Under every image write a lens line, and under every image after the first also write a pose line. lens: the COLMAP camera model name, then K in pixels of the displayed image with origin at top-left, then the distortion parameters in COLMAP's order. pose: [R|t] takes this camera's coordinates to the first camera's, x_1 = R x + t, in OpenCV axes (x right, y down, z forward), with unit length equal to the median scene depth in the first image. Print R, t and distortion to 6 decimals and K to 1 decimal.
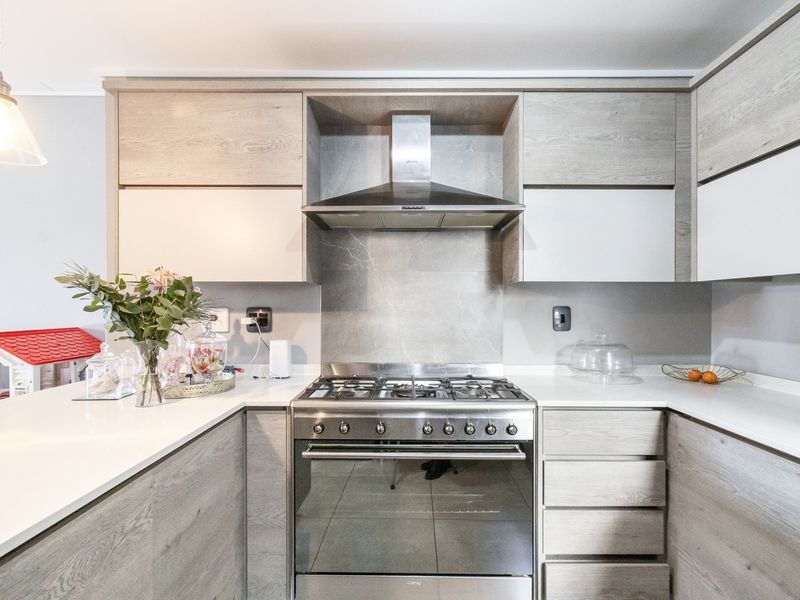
lens RADIAL K [[435.9, 0, 402.2], [0, 435.9, 304.2], [0, 0, 1]] dist [0.000379, 0.000175]
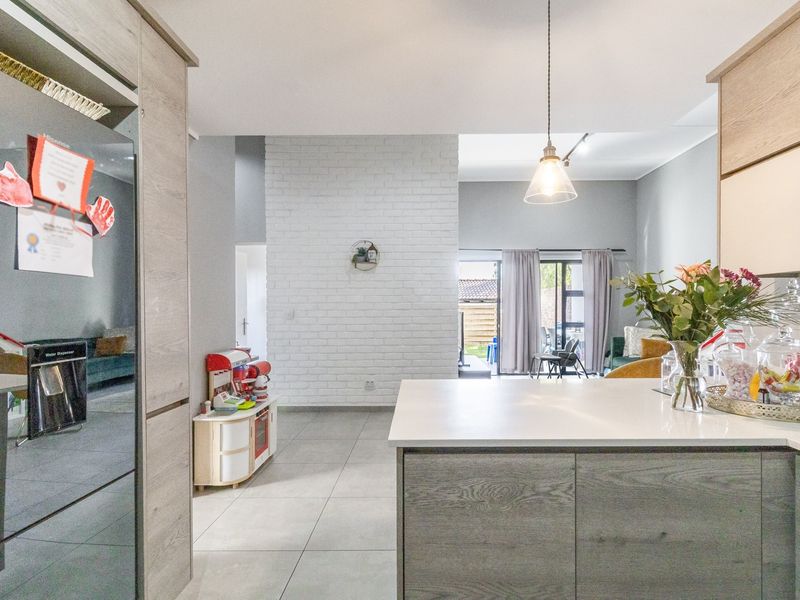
lens RADIAL K [[435.9, 0, 402.2], [0, 435.9, 304.2], [0, 0, 1]] dist [0.000379, 0.000175]
pose [[-0.013026, -0.015669, -0.999792, 0.367147], [0.010379, 0.999821, -0.015805, 0.013187], [0.999861, -0.010583, -0.012861, 0.404938]]
